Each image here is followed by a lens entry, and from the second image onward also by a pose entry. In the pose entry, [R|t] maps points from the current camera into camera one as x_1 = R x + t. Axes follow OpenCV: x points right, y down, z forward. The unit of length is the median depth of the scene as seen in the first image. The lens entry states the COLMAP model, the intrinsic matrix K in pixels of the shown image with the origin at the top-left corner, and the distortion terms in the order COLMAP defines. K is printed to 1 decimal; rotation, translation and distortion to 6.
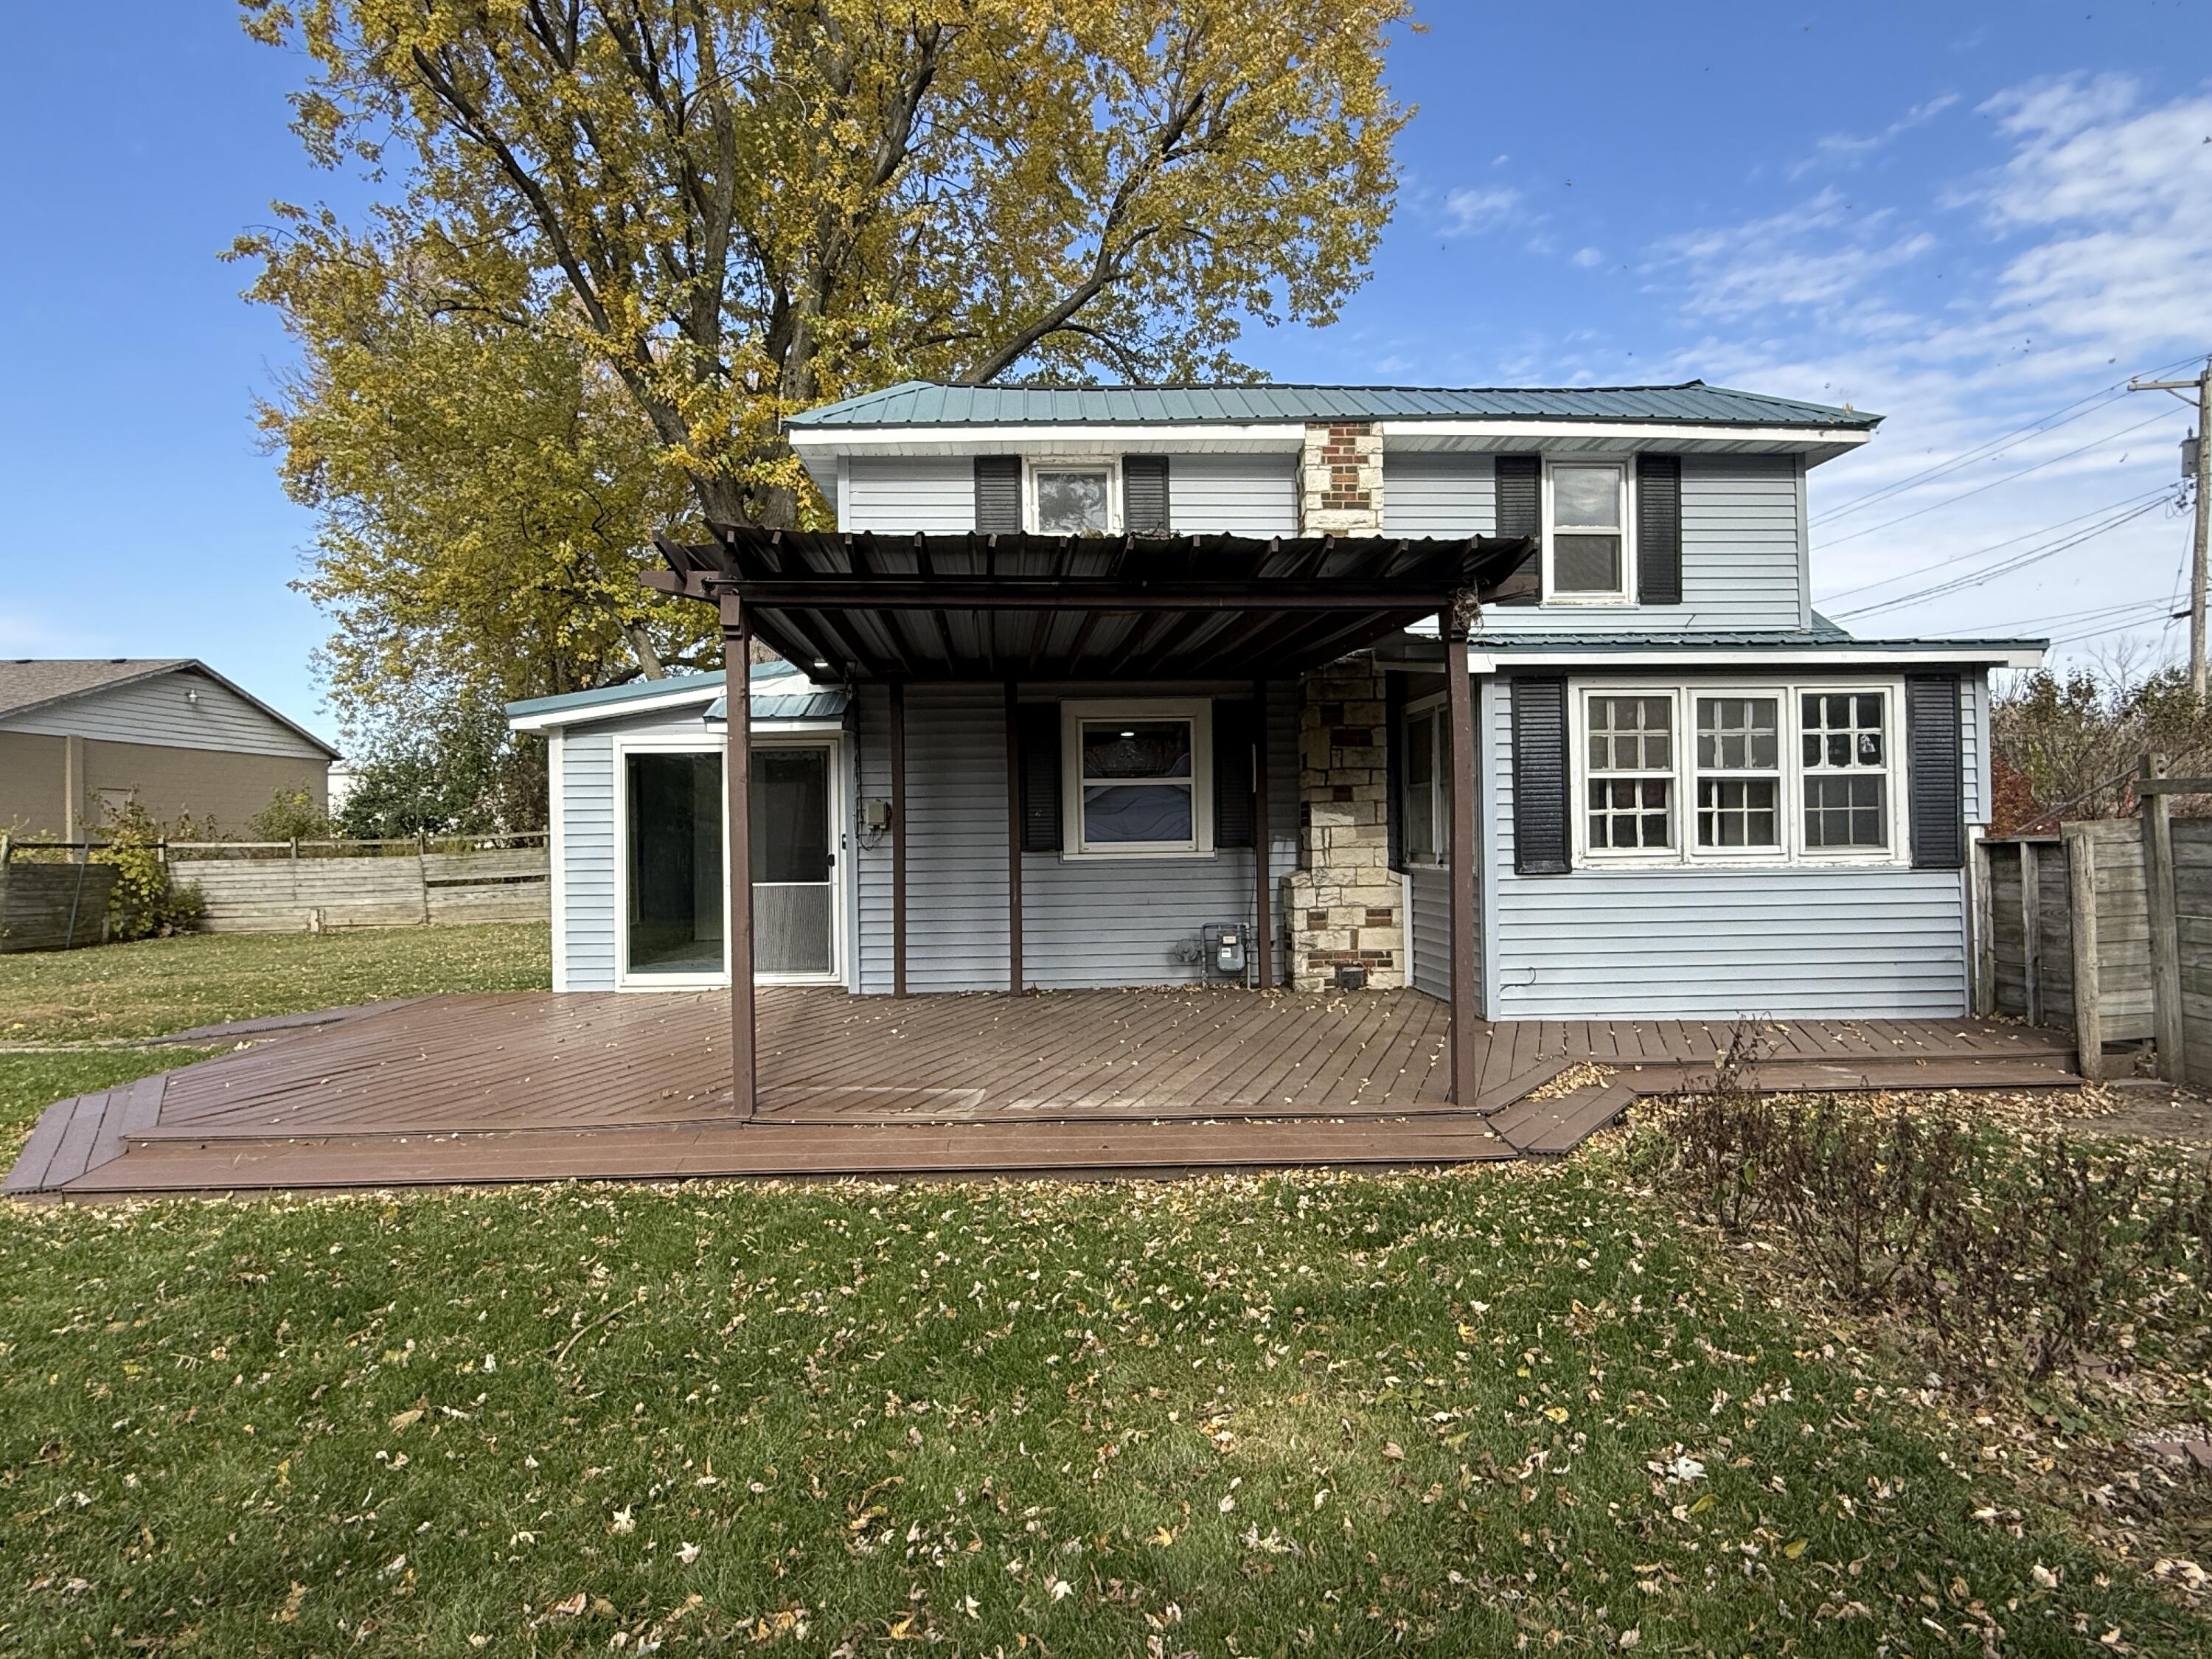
lens RADIAL K [[1215.7, 0, 1112.2], [0, 1215.7, 825.6], [0, 0, 1]] dist [0.000877, -0.001219]
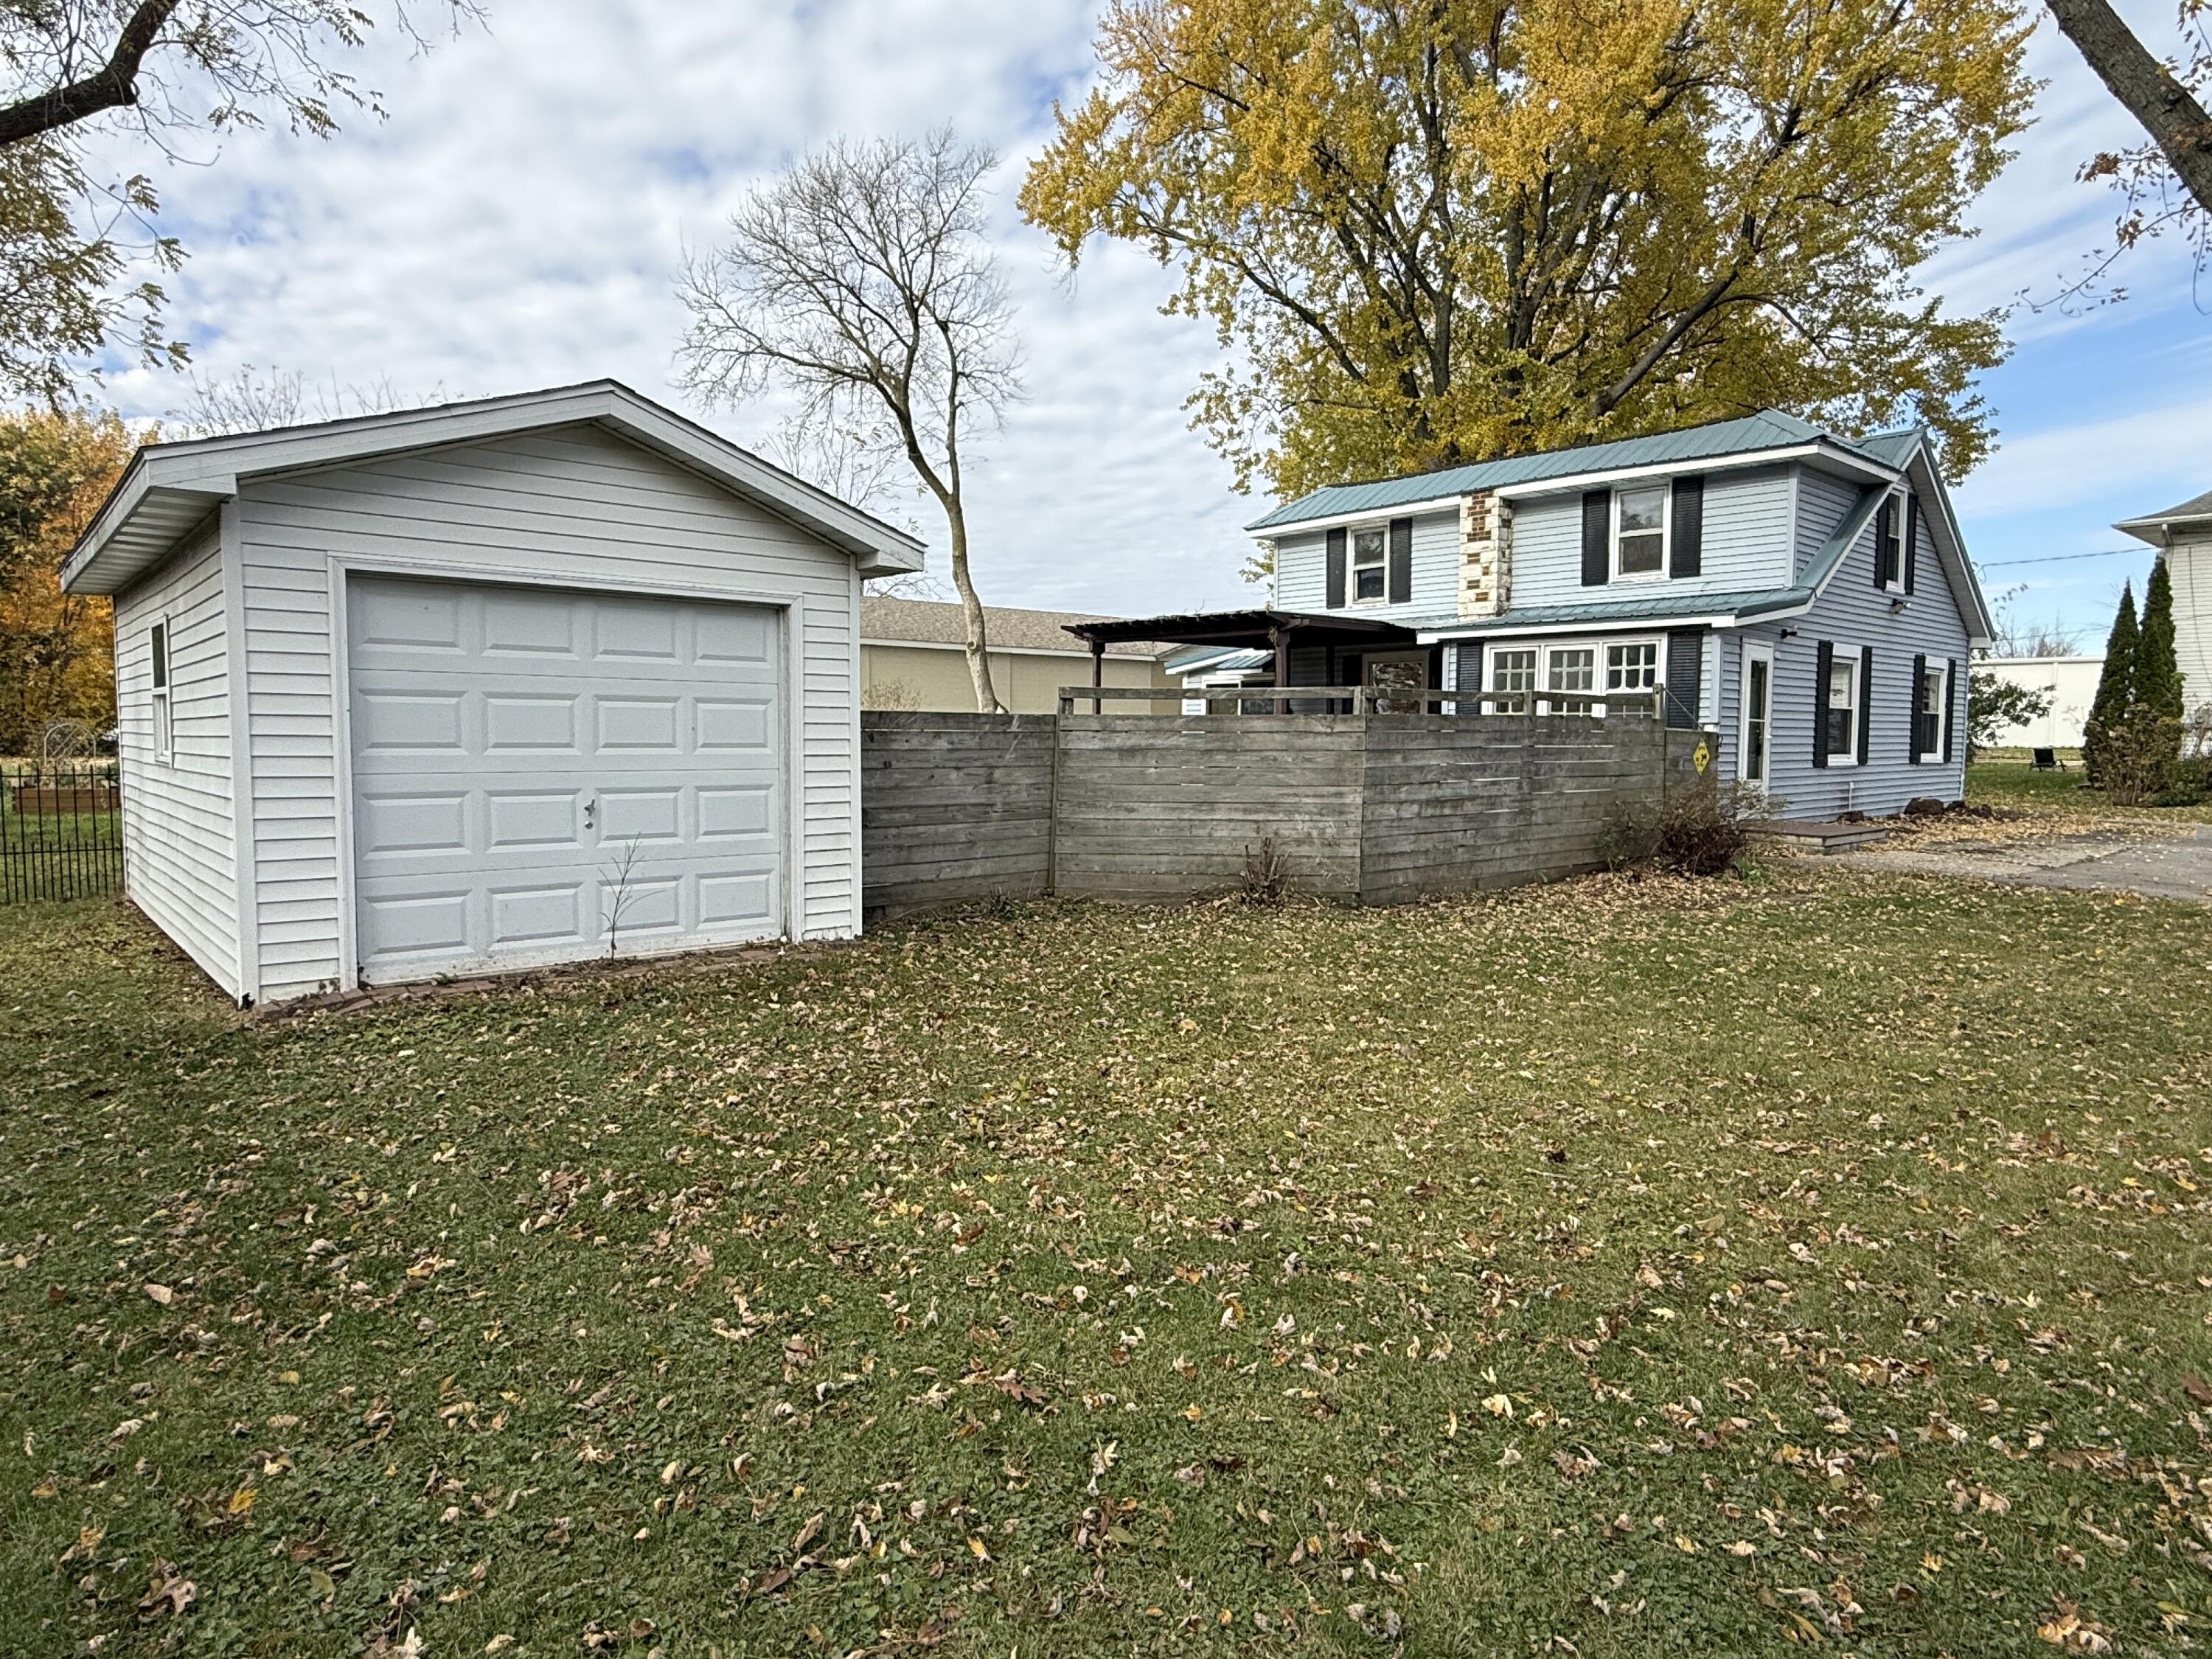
lens RADIAL K [[1301.3, 0, 1106.0], [0, 1301.3, 829.5], [0, 0, 1]] dist [-0.001020, -0.000057]
pose [[0.626078, 0.079018, -0.775746, 1.358570], [-0.013002, 0.995772, 0.090936, -0.006361], [0.779652, -0.046847, 0.624458, -0.632507]]
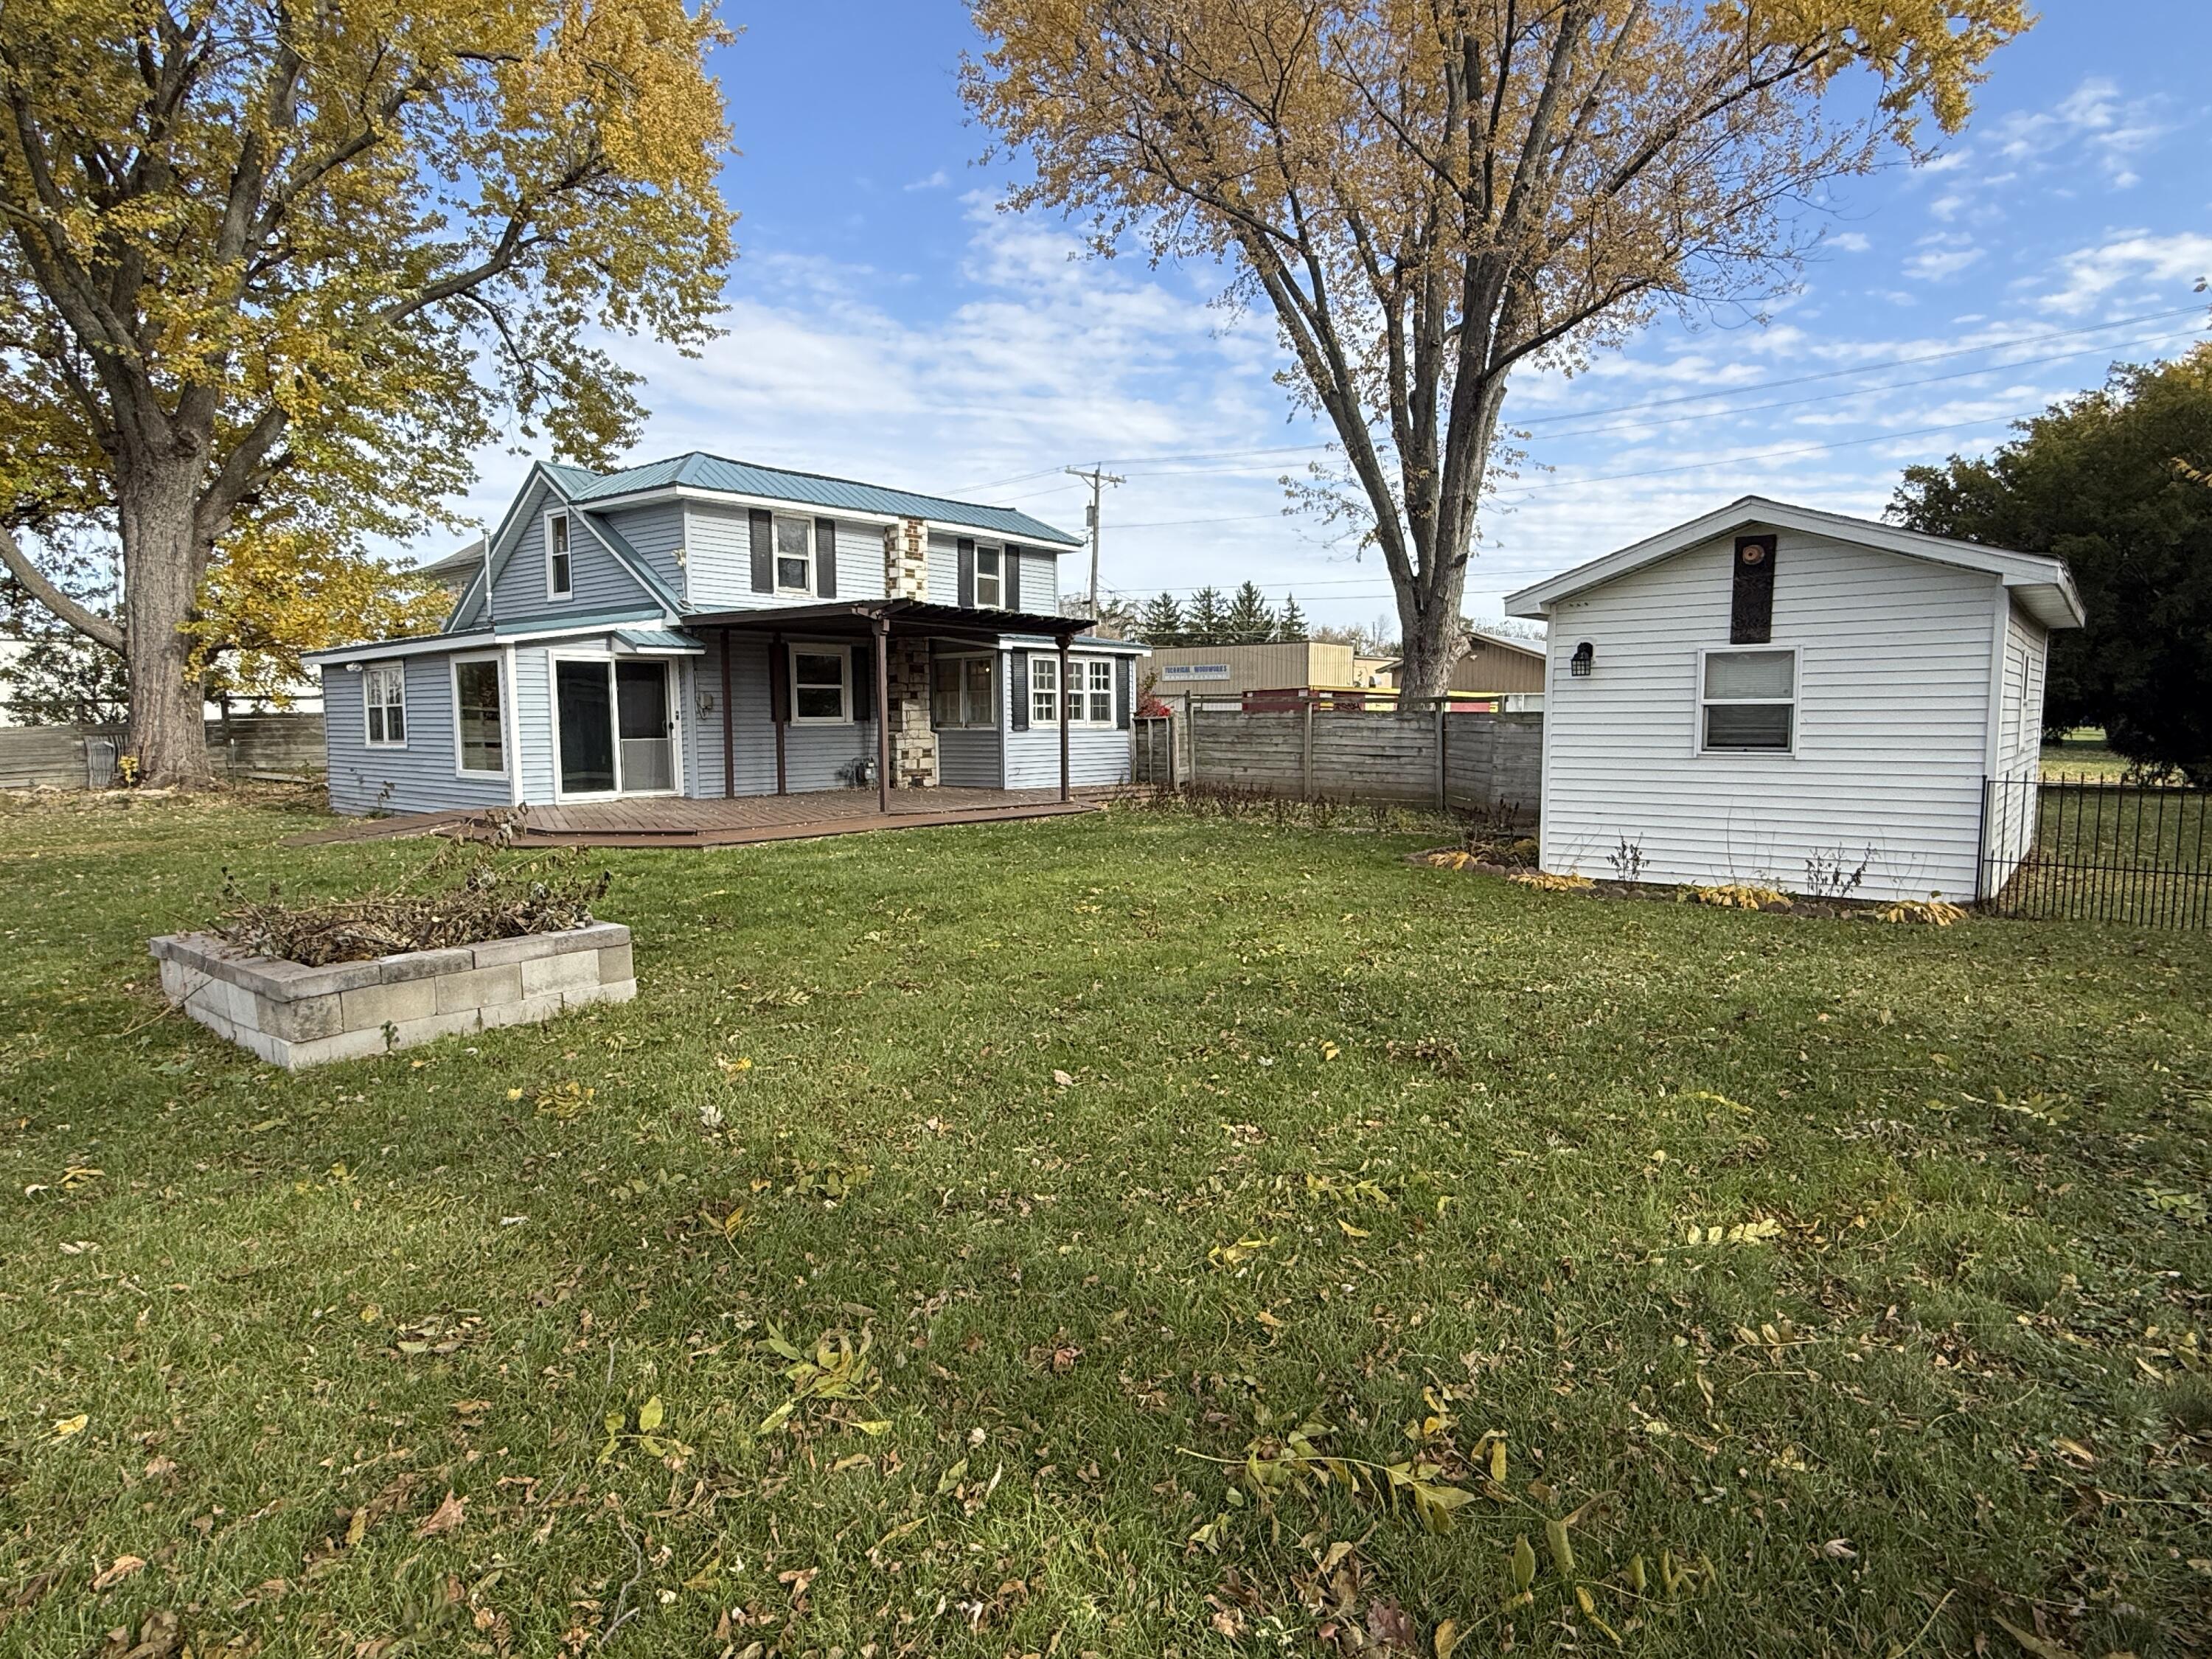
lens RADIAL K [[1215.7, 0, 1112.2], [0, 1215.7, 825.6], [0, 0, 1]] dist [0.000877, -0.001219]
pose [[0.675369, -0.055845, 0.735362, -1.154430], [-0.007596, 0.996549, 0.082656, 0.022763], [-0.737441, -0.061409, 0.672614, -0.703676]]
